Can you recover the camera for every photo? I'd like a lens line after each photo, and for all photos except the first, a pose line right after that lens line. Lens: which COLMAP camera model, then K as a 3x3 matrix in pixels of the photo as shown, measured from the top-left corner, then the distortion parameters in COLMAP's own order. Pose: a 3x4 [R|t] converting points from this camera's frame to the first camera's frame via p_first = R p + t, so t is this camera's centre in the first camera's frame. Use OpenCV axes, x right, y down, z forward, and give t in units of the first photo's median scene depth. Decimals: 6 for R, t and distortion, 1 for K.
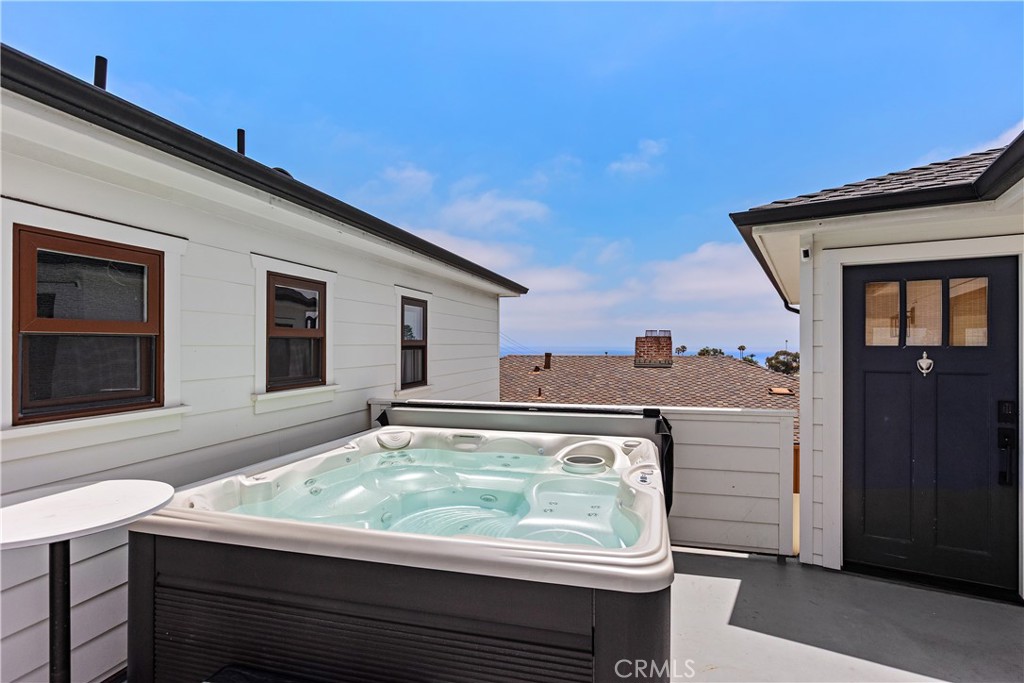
lens RADIAL K [[509.9, 0, 512.0], [0, 509.9, 341.5], [0, 0, 1]] dist [-0.004016, 0.000104]
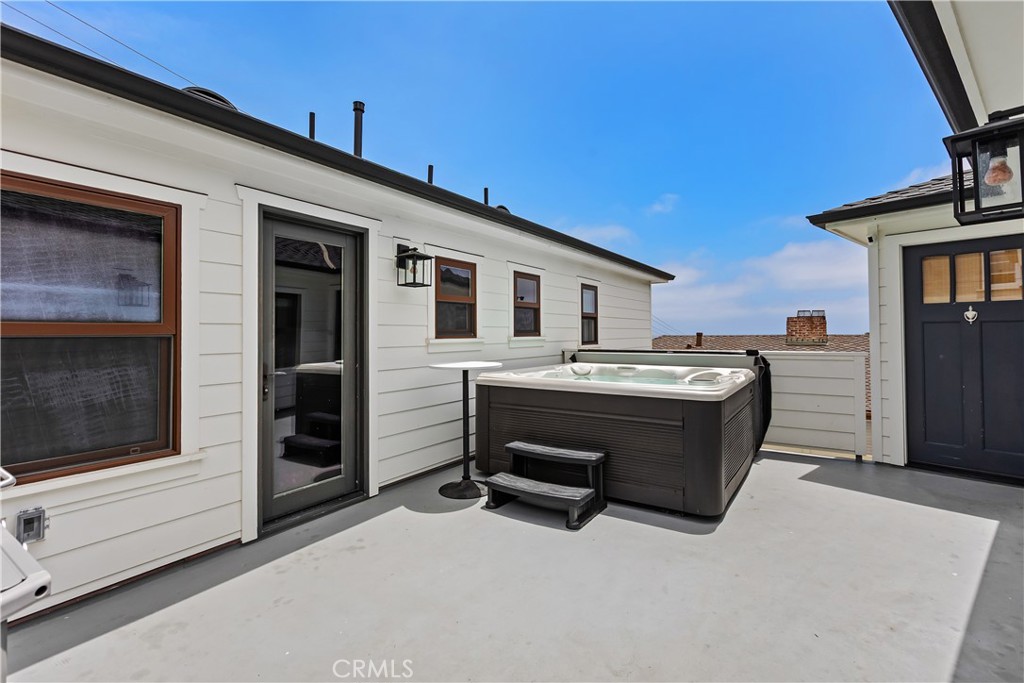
lens RADIAL K [[462.2, 0, 514.4], [0, 462.2, 325.5], [0, 0, 1]] dist [-0.001581, 0.000117]
pose [[0.947585, -0.012442, -0.319260, 0.044399], [0.009416, 0.999895, -0.011020, 0.065990], [0.319364, 0.007436, 0.947603, -0.493808]]
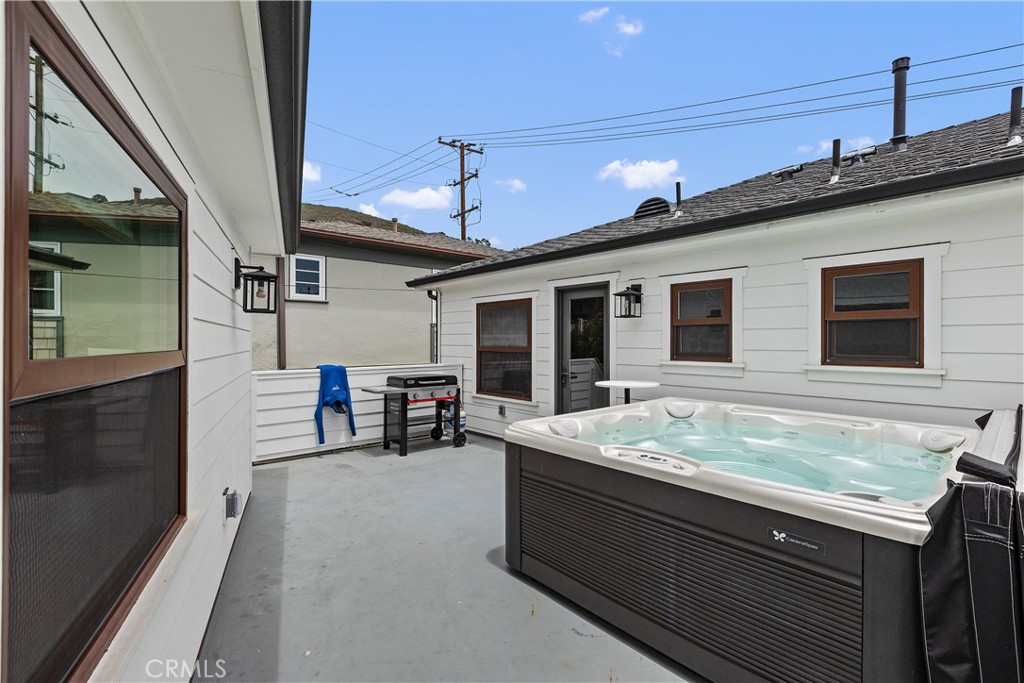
lens RADIAL K [[458.9, 0, 520.2], [0, 458.9, 349.1], [0, 0, 1]] dist [0.000622, 0.000164]
pose [[-0.546509, 0.012226, -0.837364, 0.748585], [0.004504, 0.999922, 0.011660, 0.037065], [0.837441, 0.002601, -0.546522, 0.854951]]
